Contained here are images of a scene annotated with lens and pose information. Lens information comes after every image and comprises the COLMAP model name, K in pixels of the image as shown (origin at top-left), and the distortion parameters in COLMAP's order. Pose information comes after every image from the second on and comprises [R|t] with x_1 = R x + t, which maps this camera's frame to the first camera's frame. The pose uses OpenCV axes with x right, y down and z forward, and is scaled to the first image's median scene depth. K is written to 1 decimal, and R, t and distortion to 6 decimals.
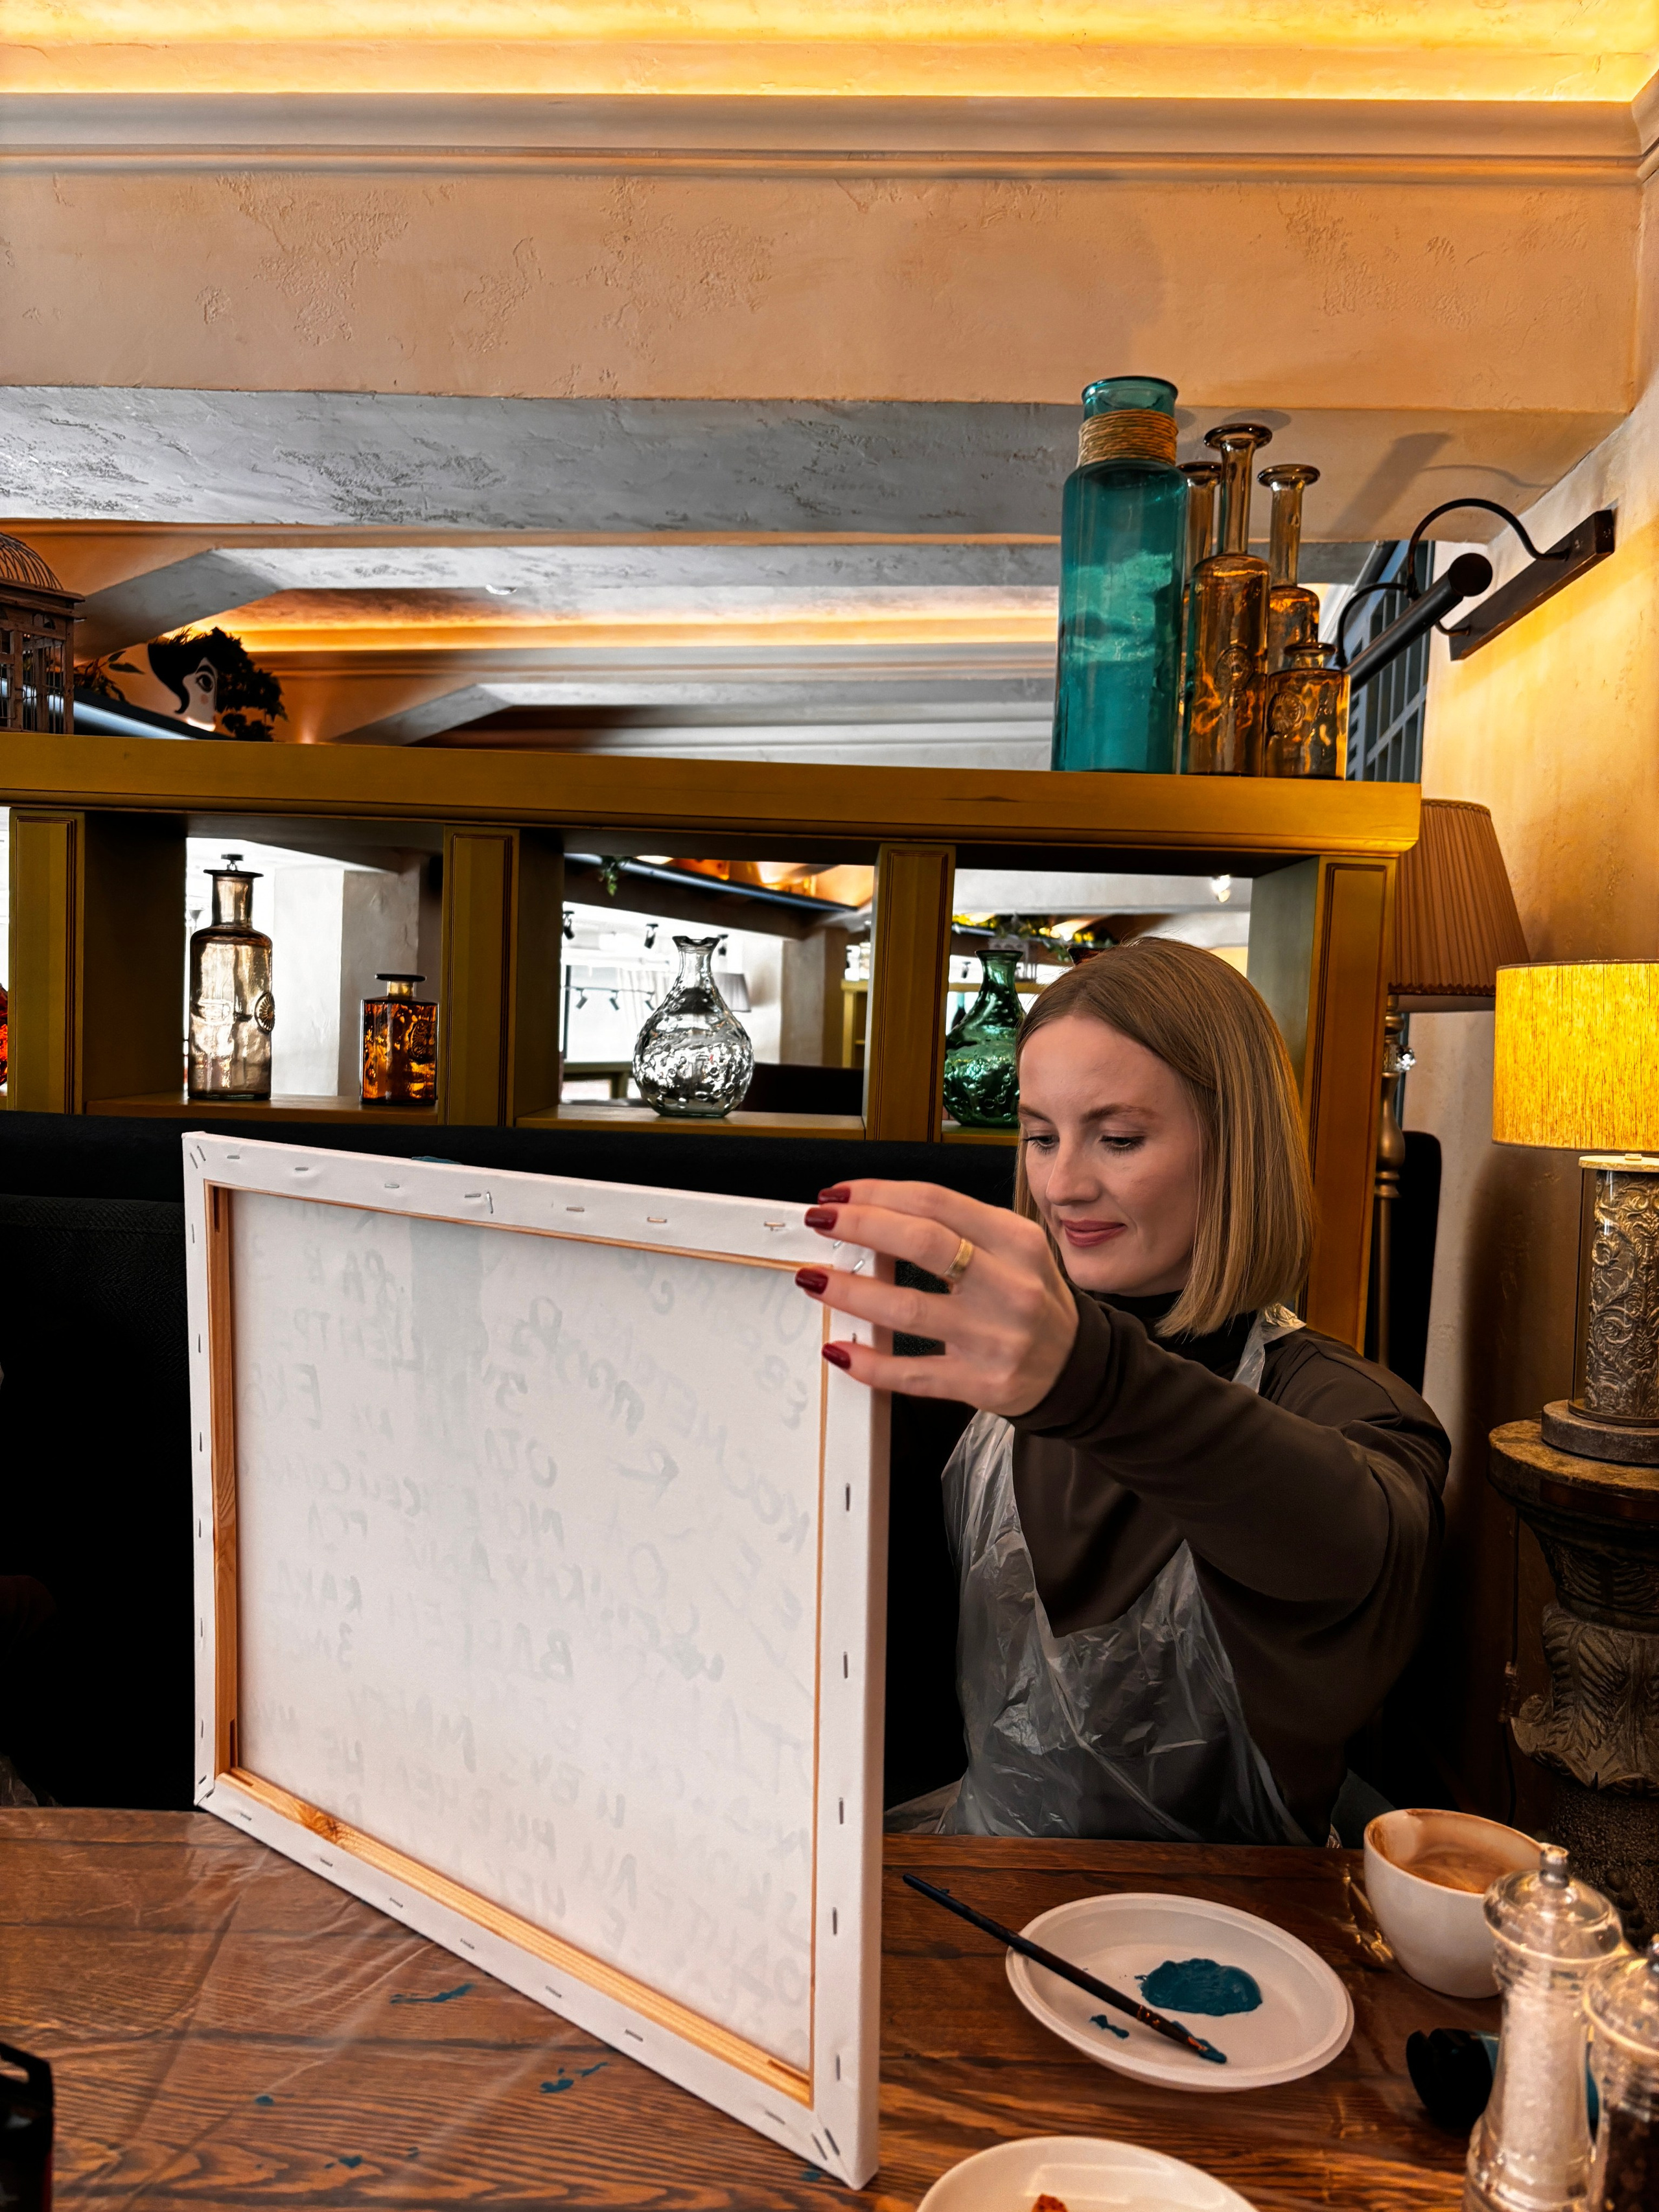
lens RADIAL K [[1787.7, 0, 824.5], [0, 1787.7, 1153.9], [0, 0, 1]] dist [-0.005207, 0.079707]
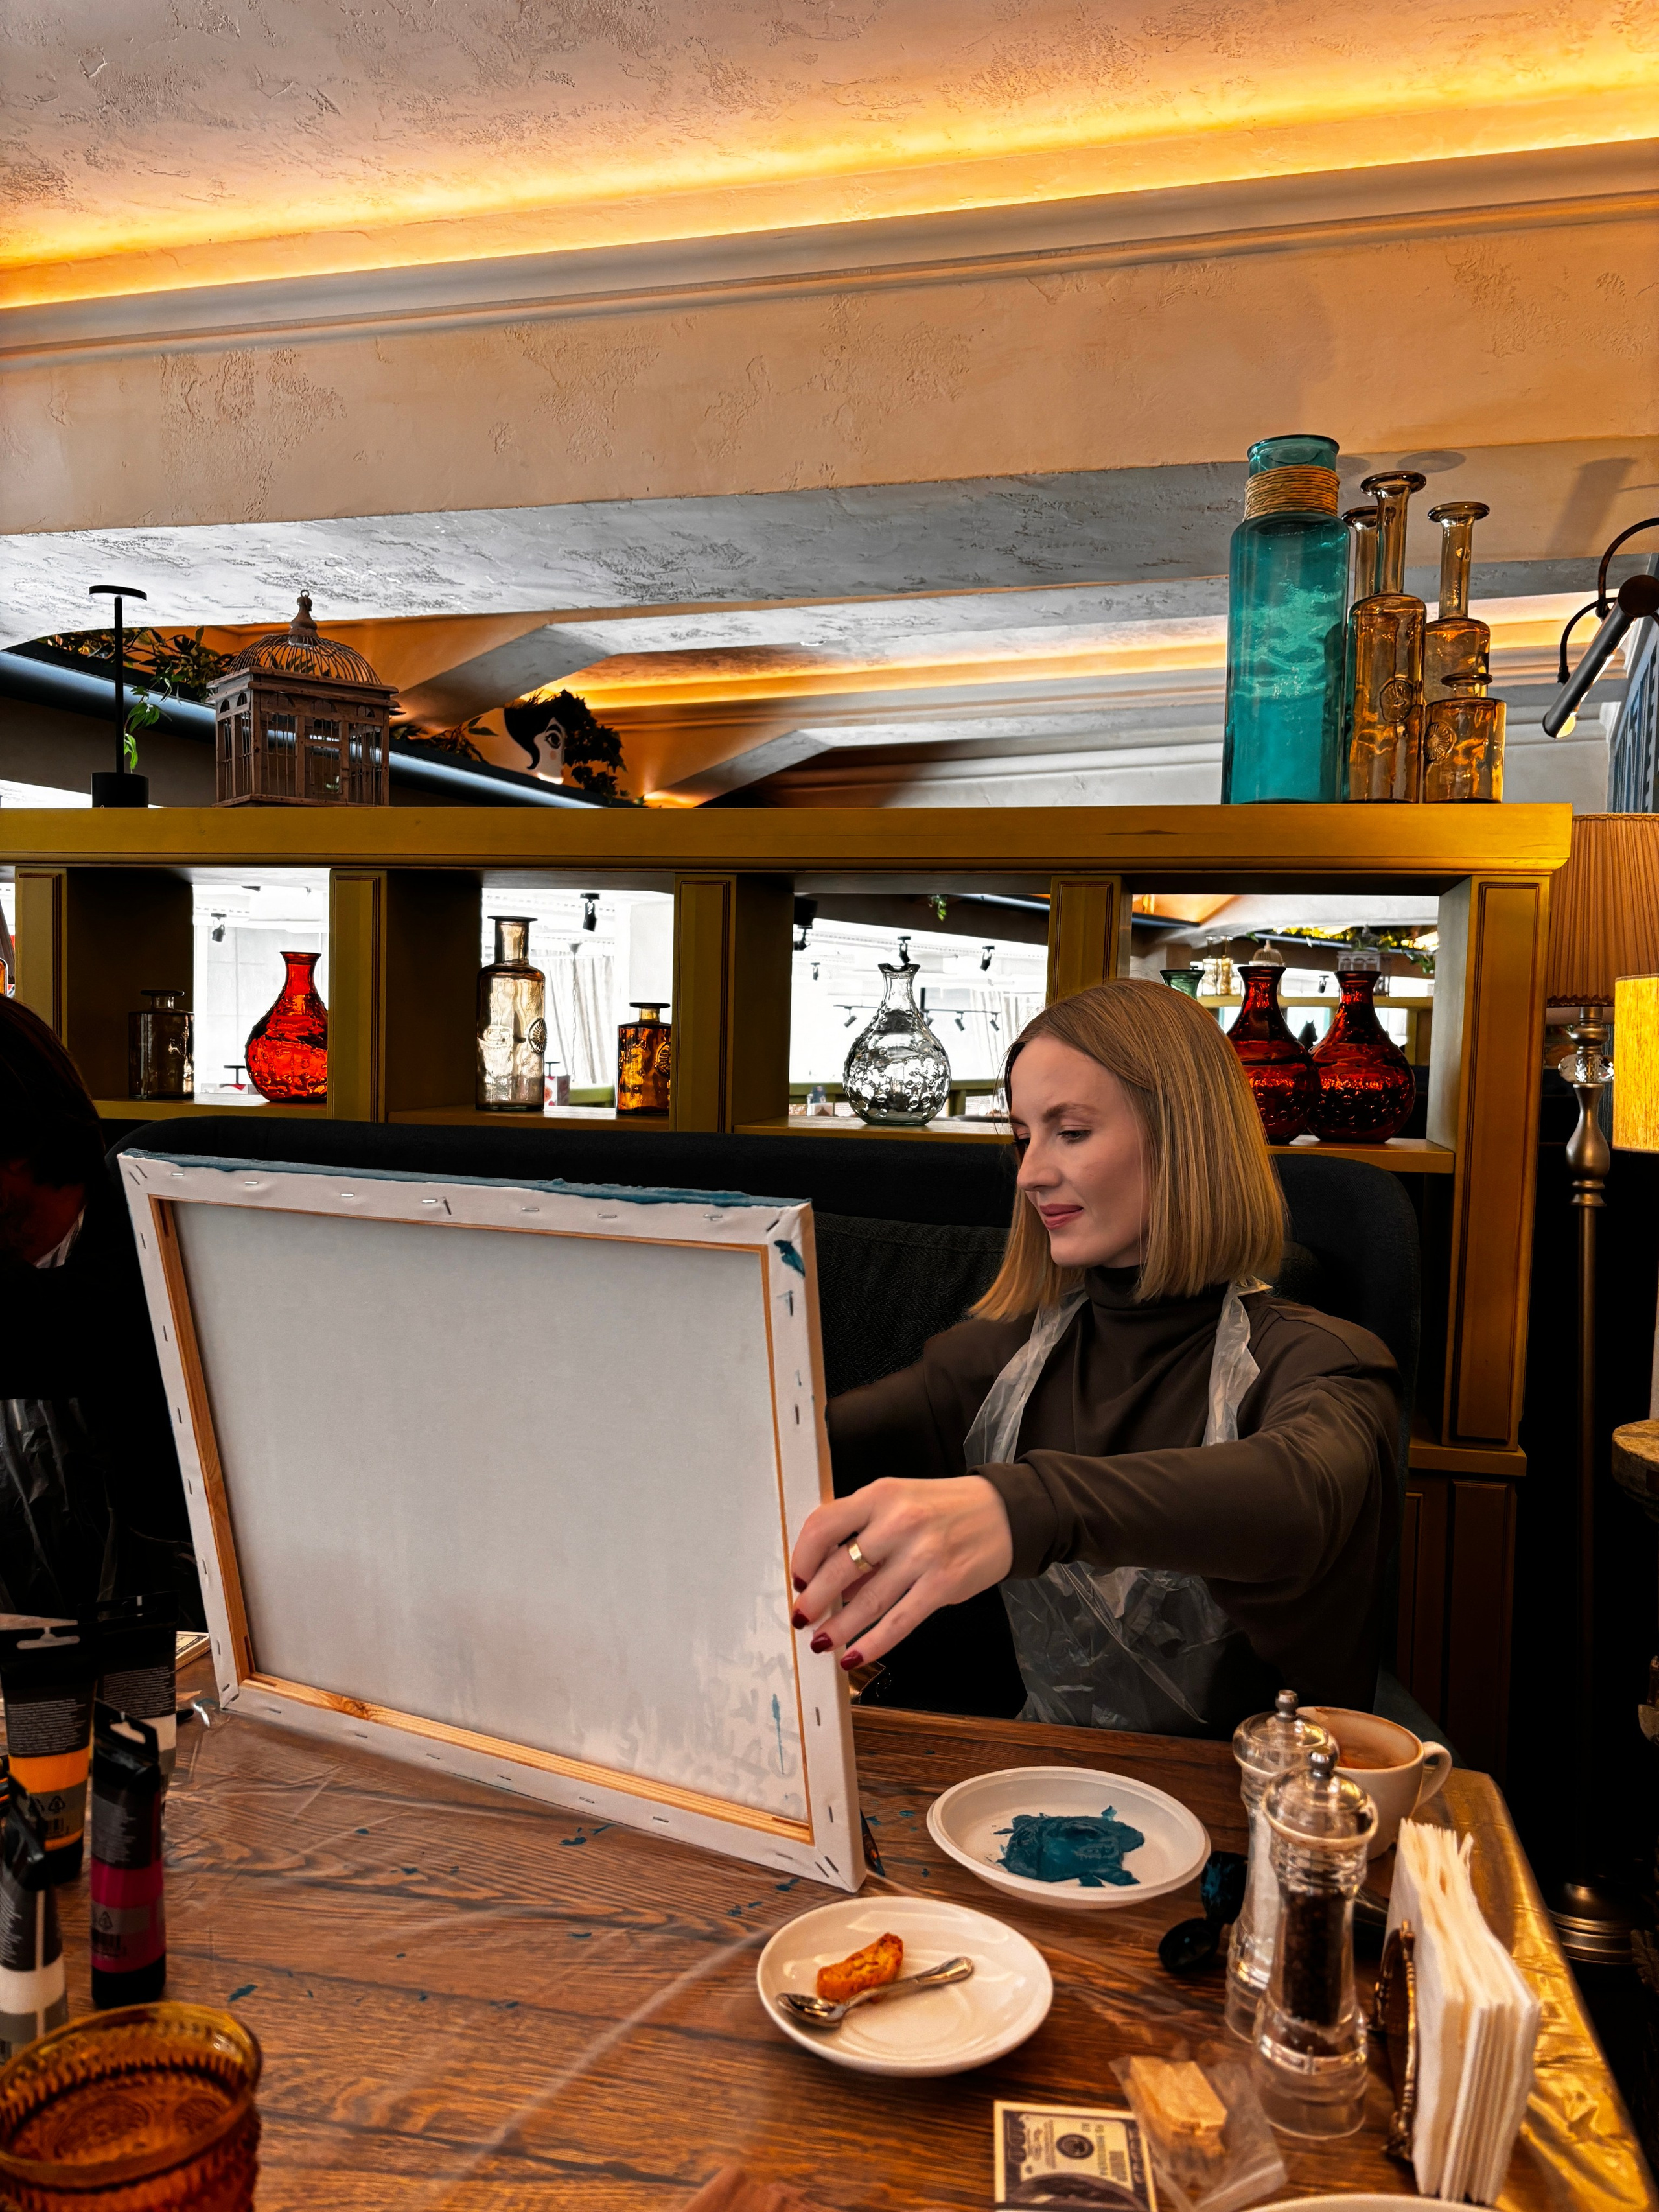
lens RADIAL K [[1787.7, 0, 824.5], [0, 1787.7, 1153.9], [0, 0, 1]] dist [-0.005207, 0.079707]
pose [[0.977237, 0.003070, -0.212128, 0.114517], [-0.005488, 0.999927, -0.010809, 0.008923], [0.212079, 0.011727, 0.977182, -0.093043]]
